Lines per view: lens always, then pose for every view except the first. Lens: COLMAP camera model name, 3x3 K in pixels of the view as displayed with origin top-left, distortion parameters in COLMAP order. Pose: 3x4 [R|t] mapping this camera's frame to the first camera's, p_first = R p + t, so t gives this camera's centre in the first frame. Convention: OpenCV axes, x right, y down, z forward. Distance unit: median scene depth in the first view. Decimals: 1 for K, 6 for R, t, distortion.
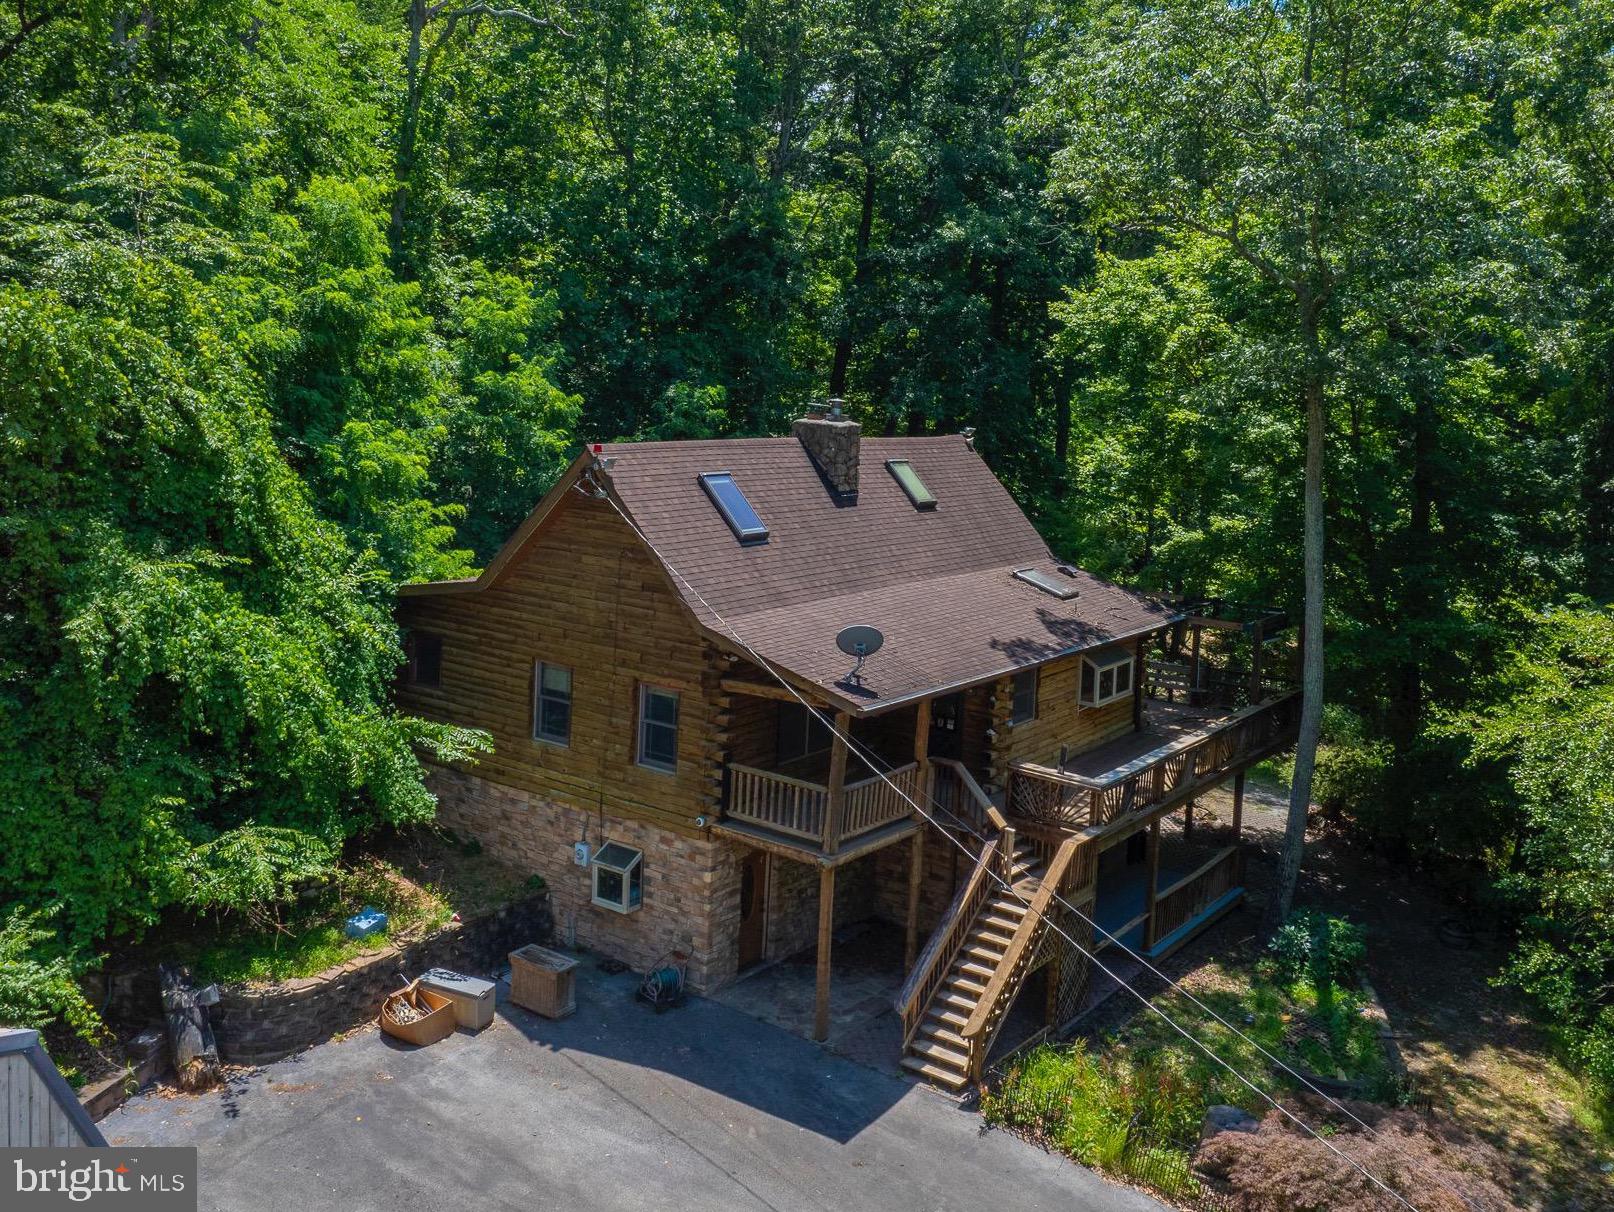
lens RADIAL K [[1449.0, 0, 856.6], [0, 1449.0, 476.2], [0, 0, 1]] dist [-0.004072, -0.082696]
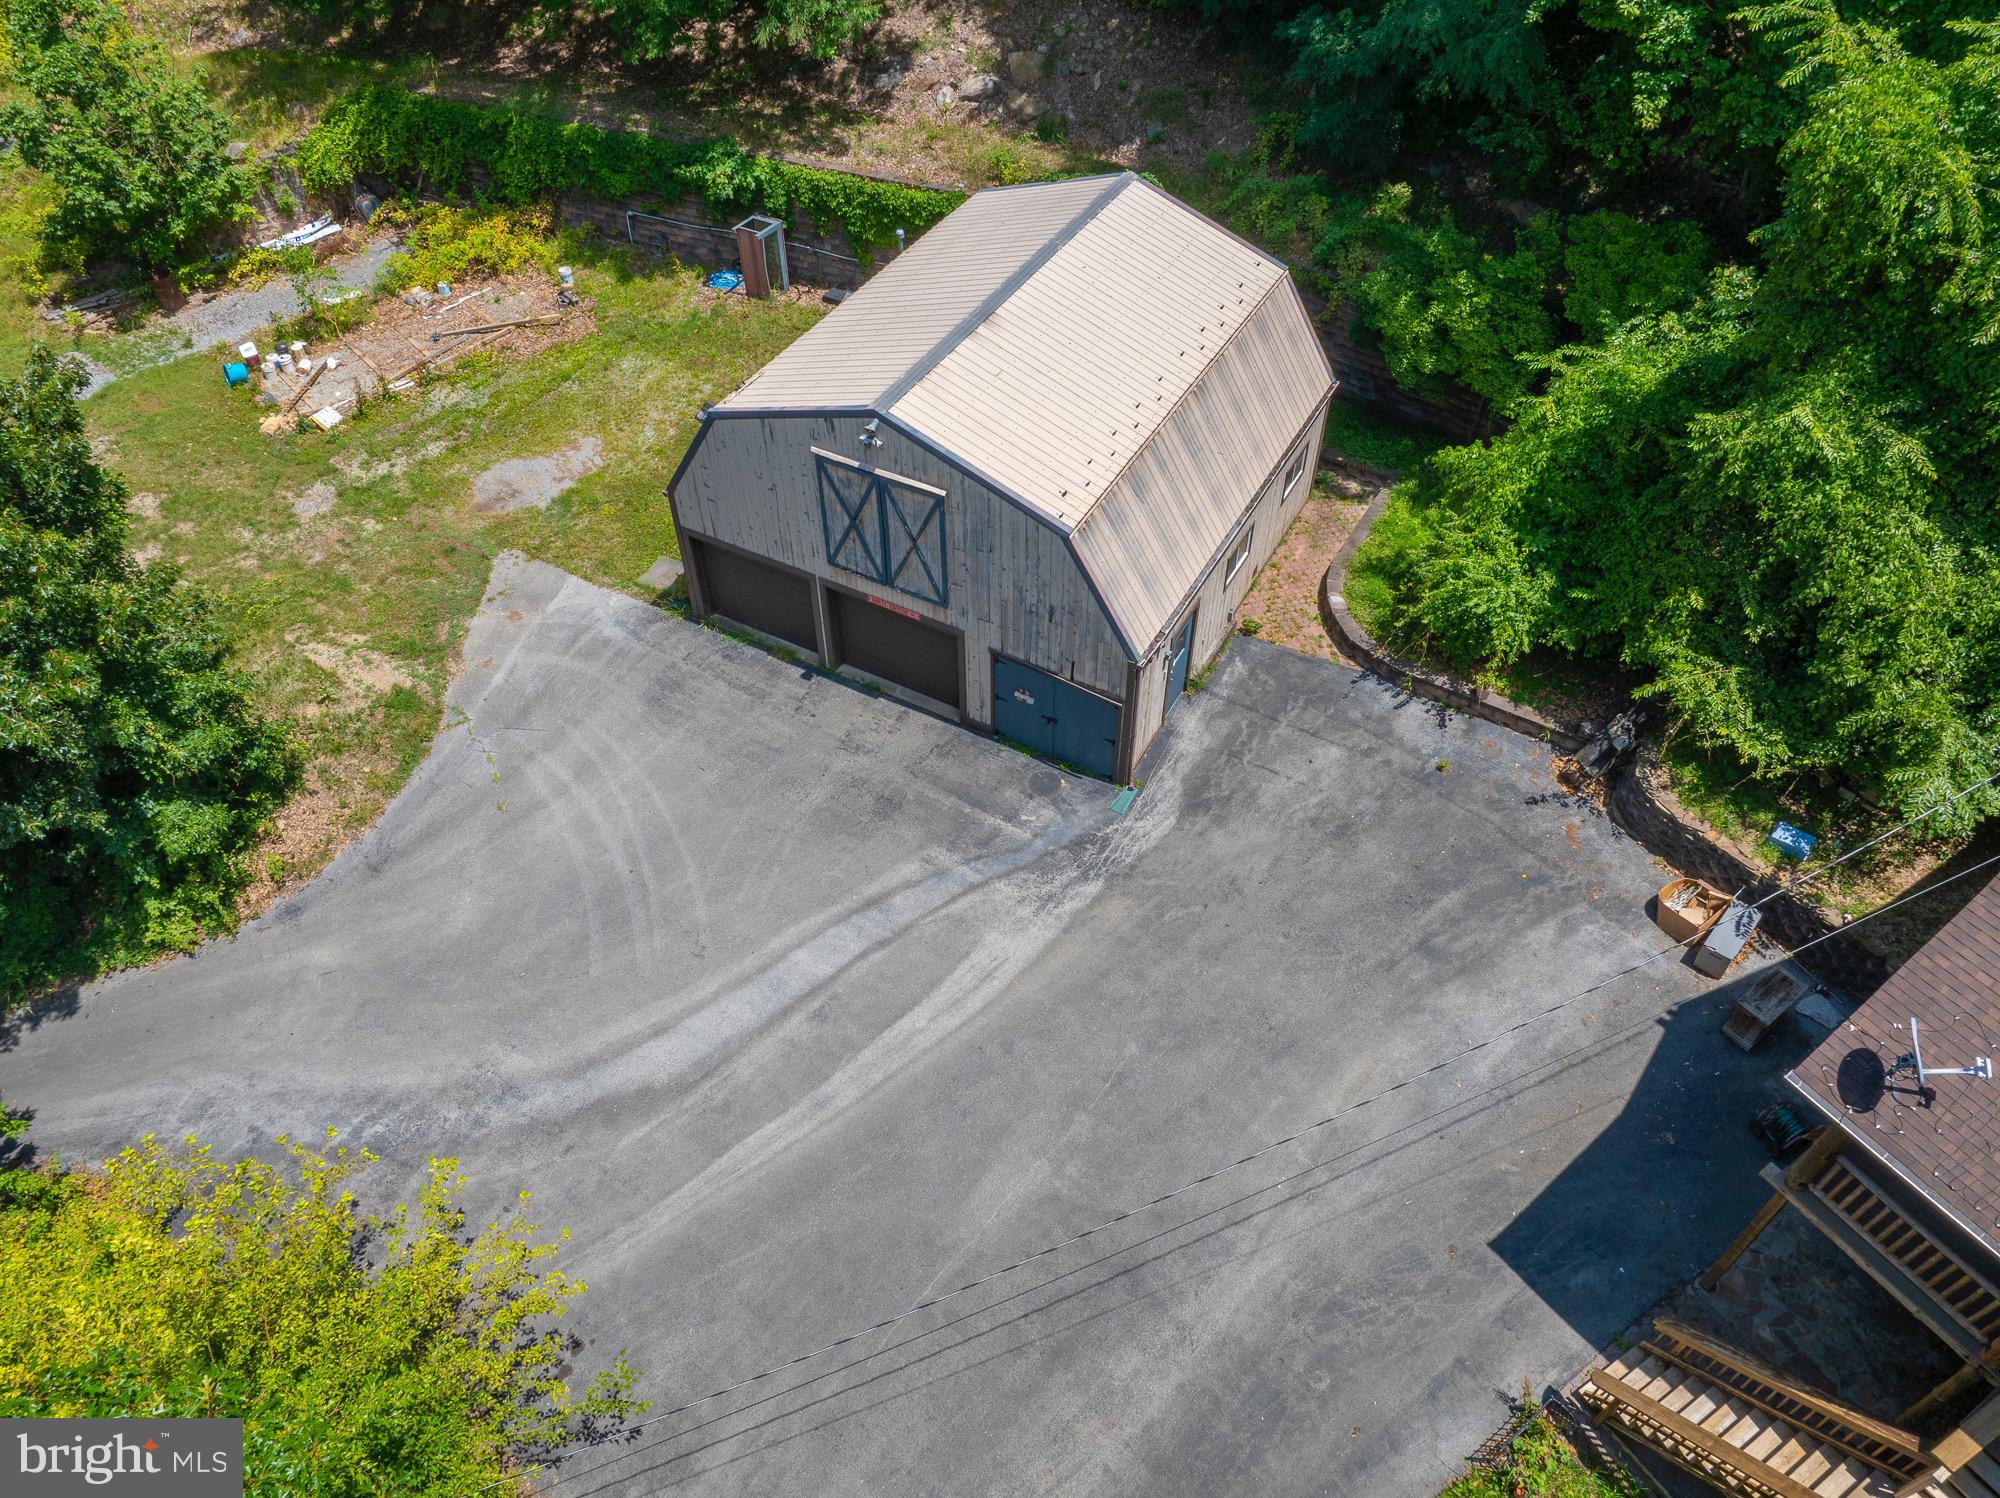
lens RADIAL K [[1402.6, 0, 1000.9], [0, 1402.6, 746.1], [0, 0, 1]] dist [-0.040936, -0.000615]
pose [[-0.353150, 0.652713, -0.670262, 0.447683], [-0.079533, 0.692885, 0.716649, -0.373000], [0.932180, 0.306392, -0.192781, 0.645177]]
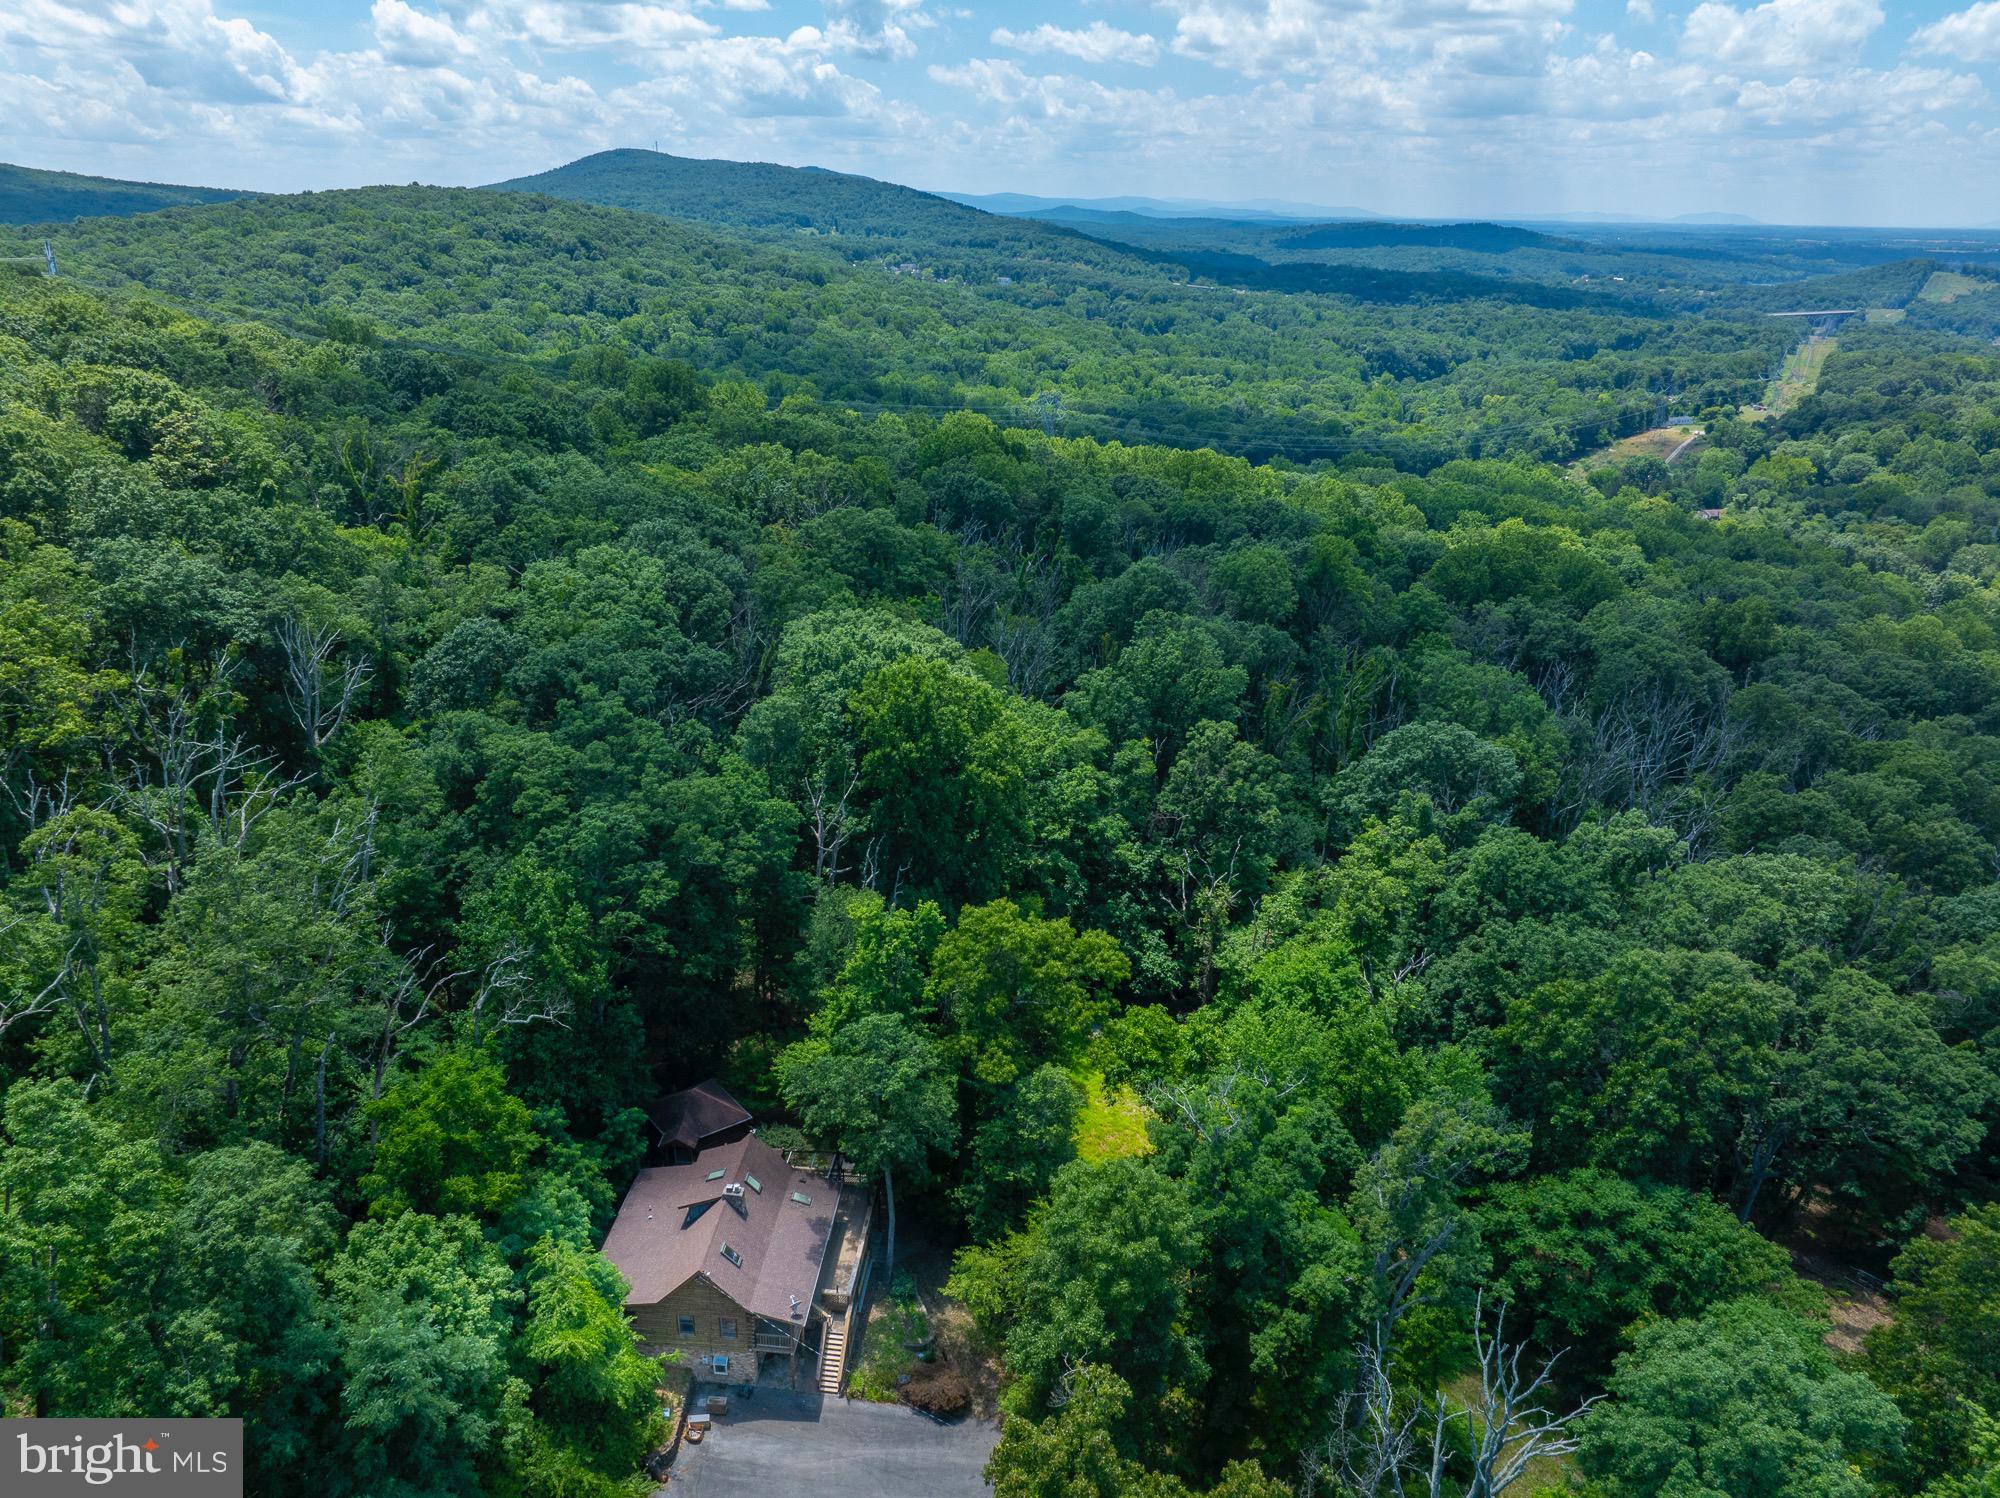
lens RADIAL K [[1378.2, 0, 987.2], [0, 1378.2, 757.2], [0, 0, 1]] dist [-0.039054, -0.000888]
pose [[0.865878, -0.214386, 0.451989, -0.803498], [0.065967, 0.944559, 0.321646, -2.159641], [-0.495887, -0.248690, 0.832015, -1.700559]]
